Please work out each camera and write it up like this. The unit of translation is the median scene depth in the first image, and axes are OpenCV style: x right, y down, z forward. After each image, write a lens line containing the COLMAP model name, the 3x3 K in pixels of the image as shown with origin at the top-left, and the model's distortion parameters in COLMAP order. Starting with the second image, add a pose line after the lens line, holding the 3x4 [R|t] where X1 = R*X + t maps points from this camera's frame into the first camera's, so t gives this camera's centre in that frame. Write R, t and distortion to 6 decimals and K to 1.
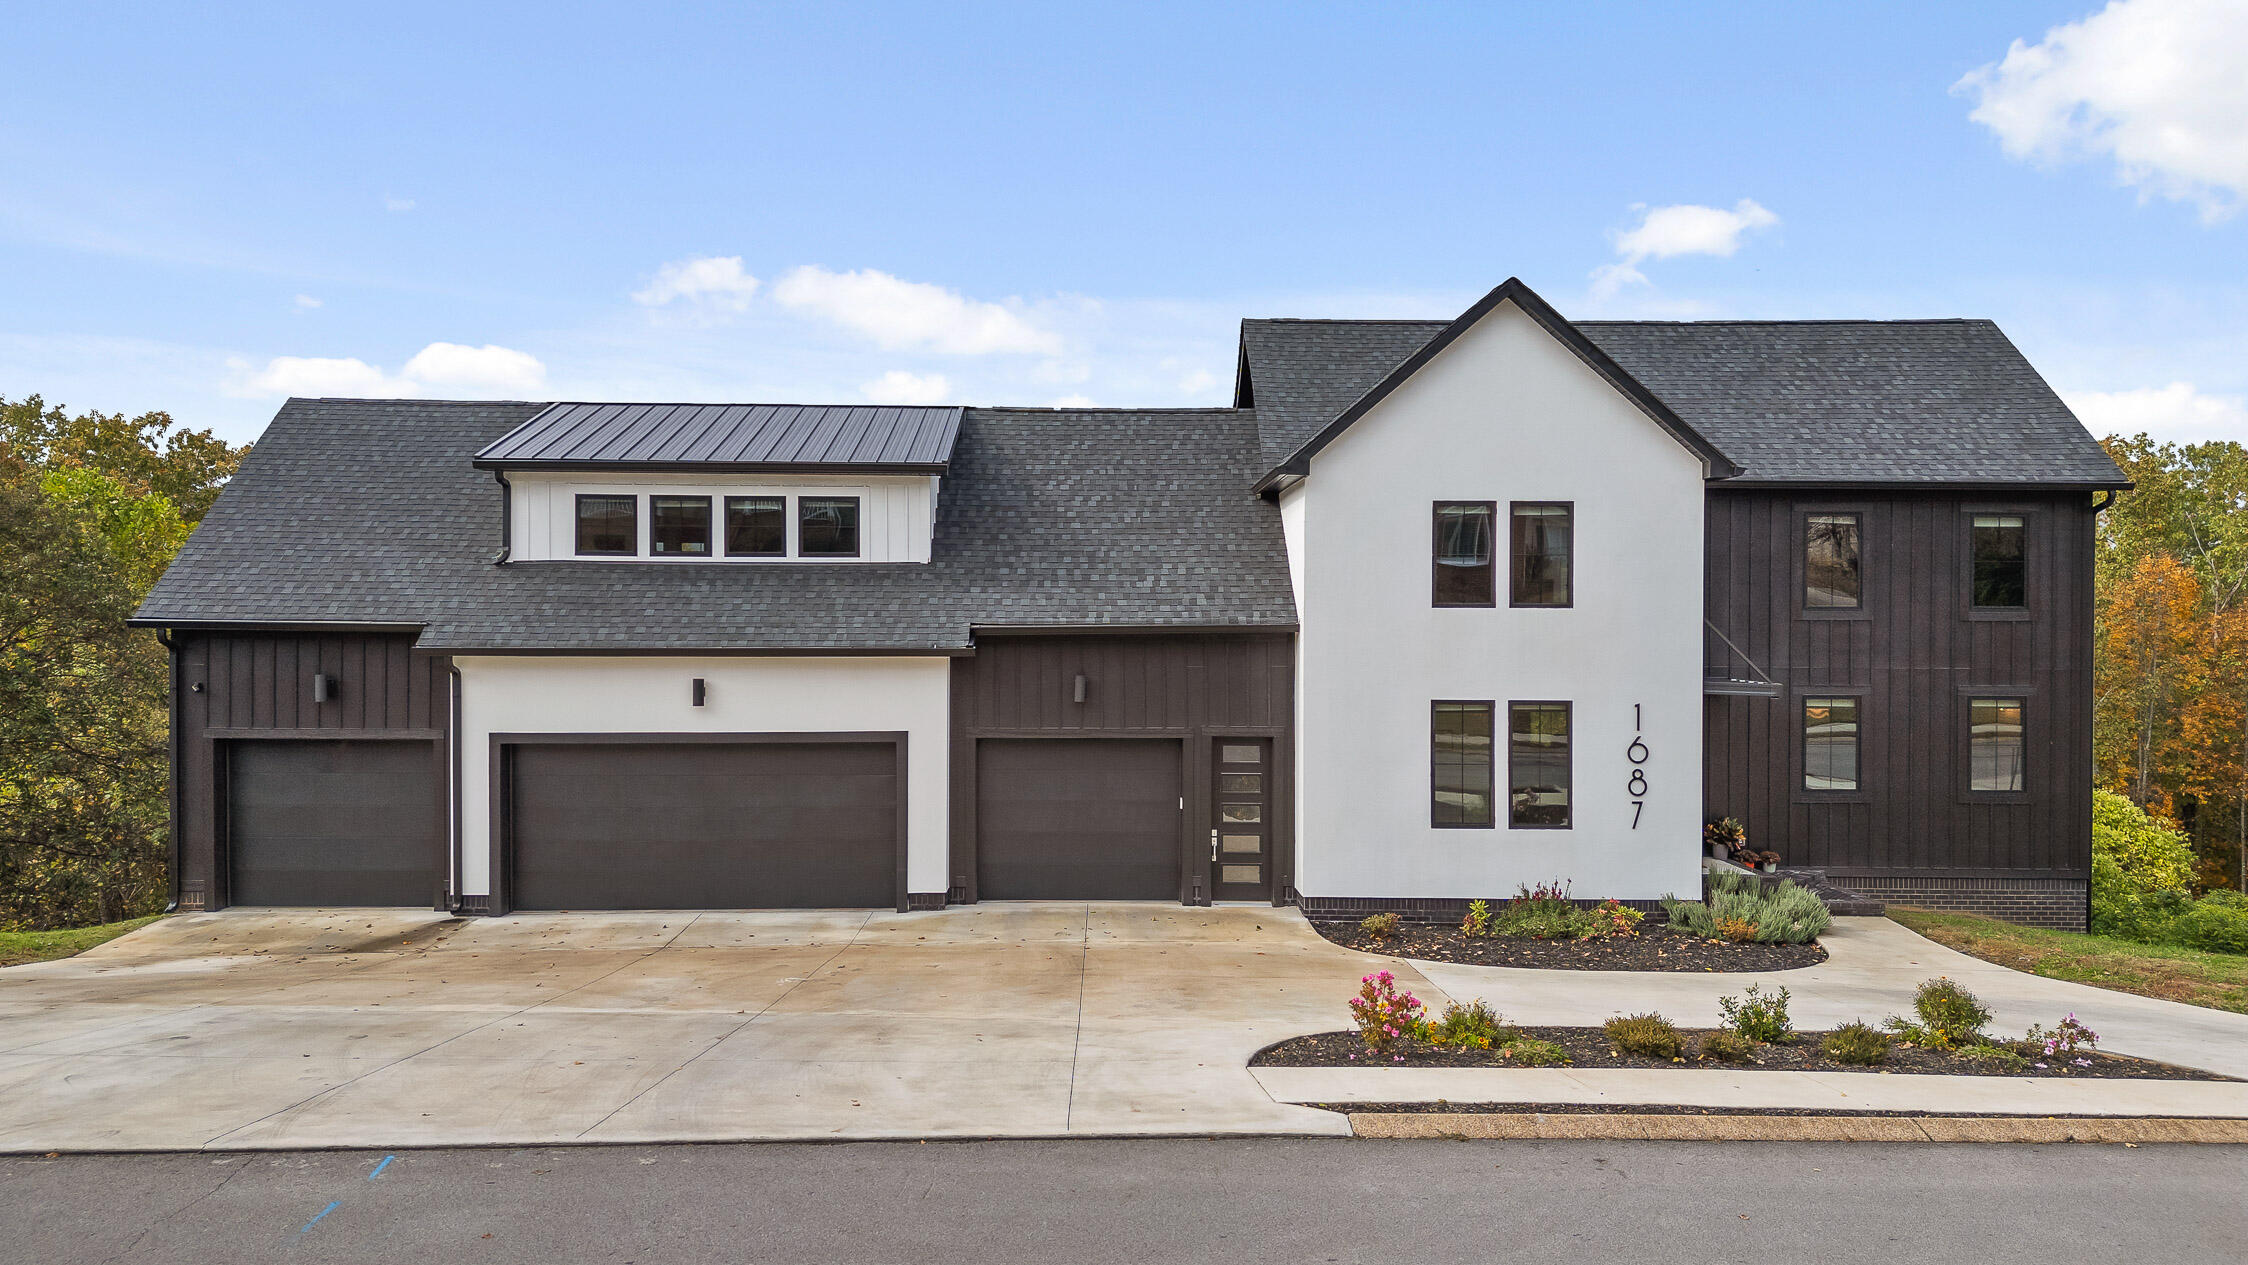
lens RADIAL K [[1586.1, 0, 1124.0], [0, 1586.1, 632.5], [0, 0, 1]] dist [0.078670, -0.083014]
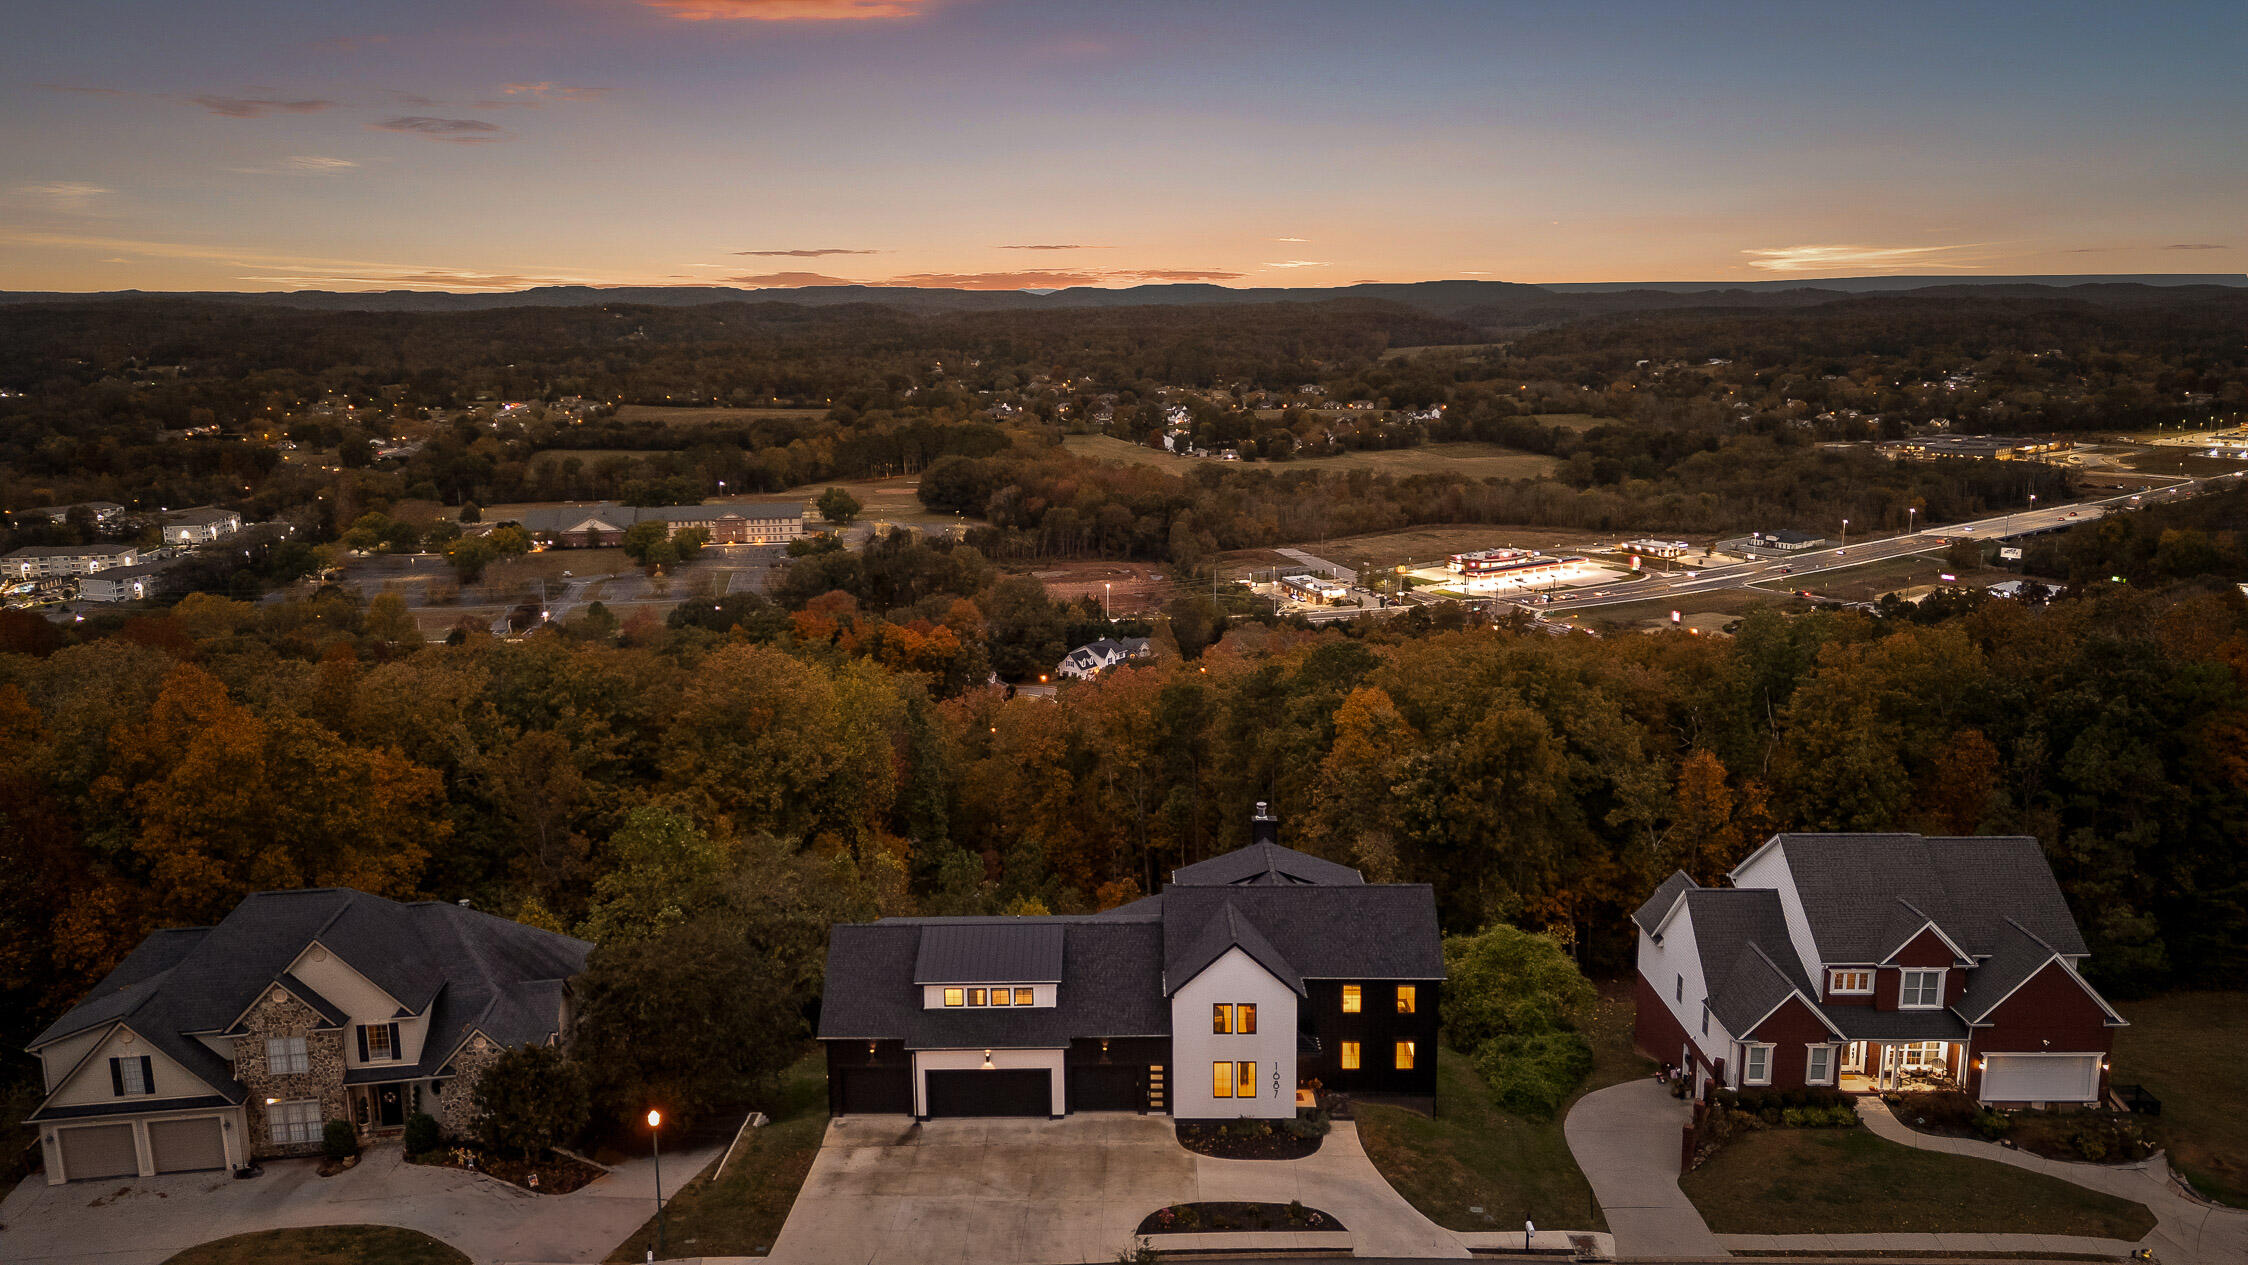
lens RADIAL K [[1586.1, 0, 1124.0], [0, 1586.1, 632.5], [0, 0, 1]] dist [0.078670, -0.083014]
pose [[0.999576, -0.002606, -0.029013, 0.107177], [0.008510, 0.978658, 0.205318, -1.461348], [0.027859, -0.205478, 0.978265, -1.977203]]
